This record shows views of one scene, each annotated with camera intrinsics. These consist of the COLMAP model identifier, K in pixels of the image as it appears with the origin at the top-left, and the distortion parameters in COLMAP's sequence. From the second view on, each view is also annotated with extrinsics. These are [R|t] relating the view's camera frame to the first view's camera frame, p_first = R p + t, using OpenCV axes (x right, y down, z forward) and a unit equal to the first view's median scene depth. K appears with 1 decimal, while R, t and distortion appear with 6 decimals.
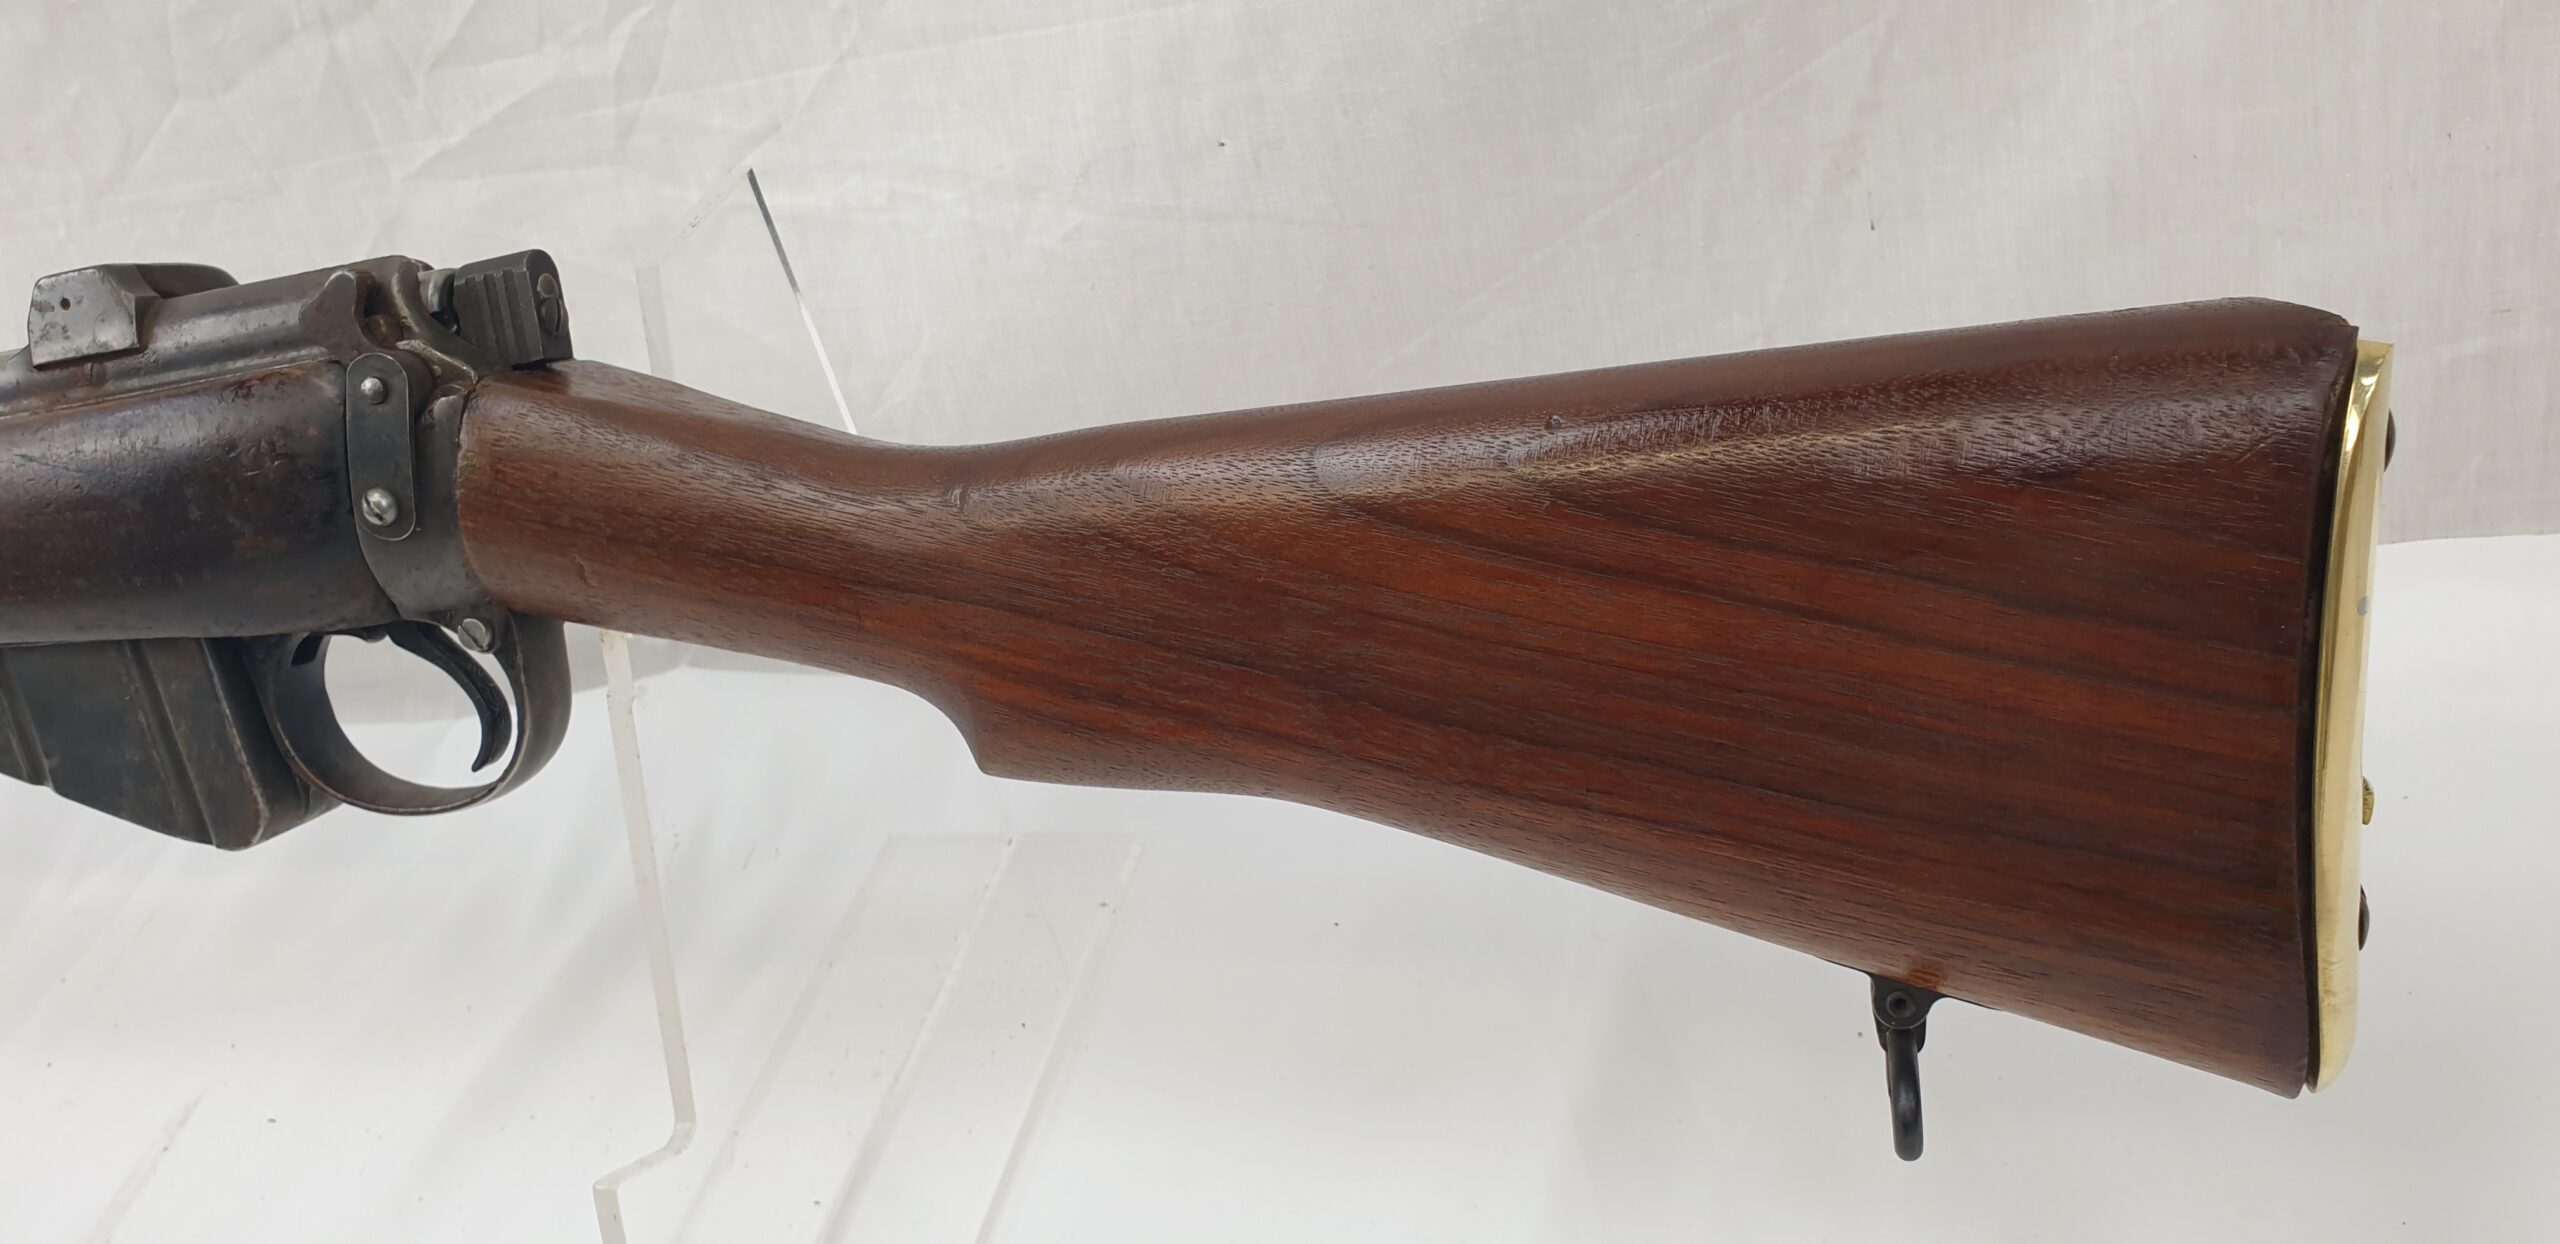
lens RADIAL K [[2098.1, 0, 1278.0], [0, 2098.1, 572.2], [0, 0, 1]] dist [0.096699, -0.266212]
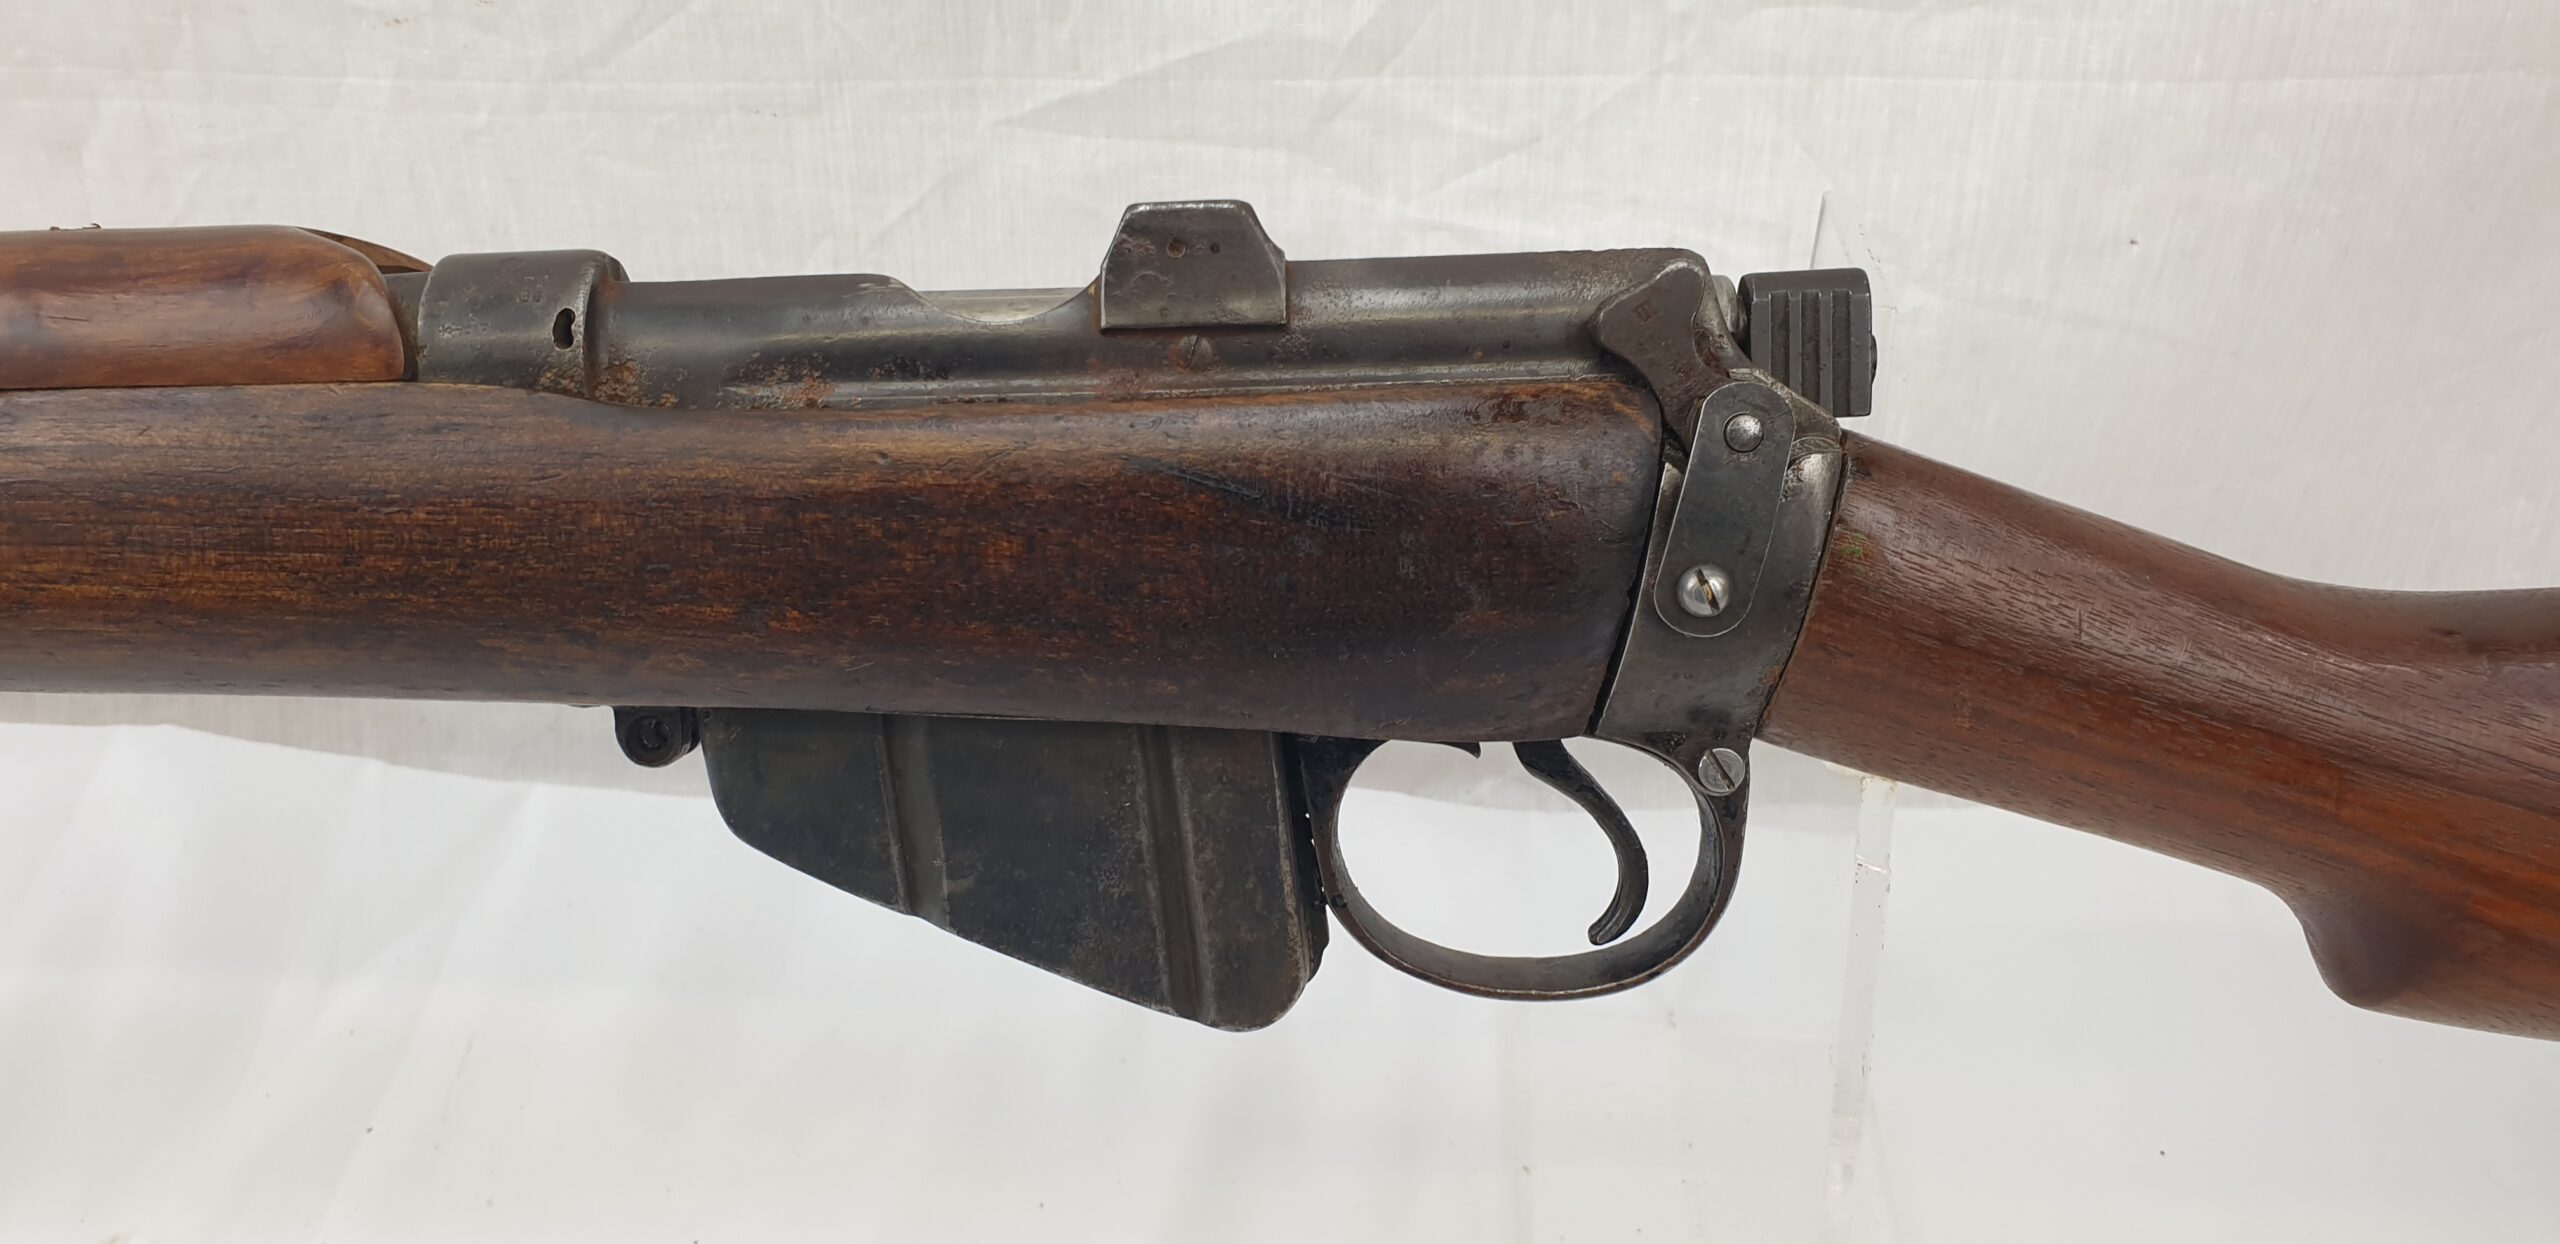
lens RADIAL K [[2037.6, 0, 1353.2], [0, 2037.6, 622.5], [0, 0, 1]] dist [-0.009100, 0.001353]
pose [[0.958741, 0.102488, 0.265164, -0.647218], [-0.098824, 0.994734, -0.027159, 0.009591], [-0.266551, -0.000166, 0.963821, 0.321273]]
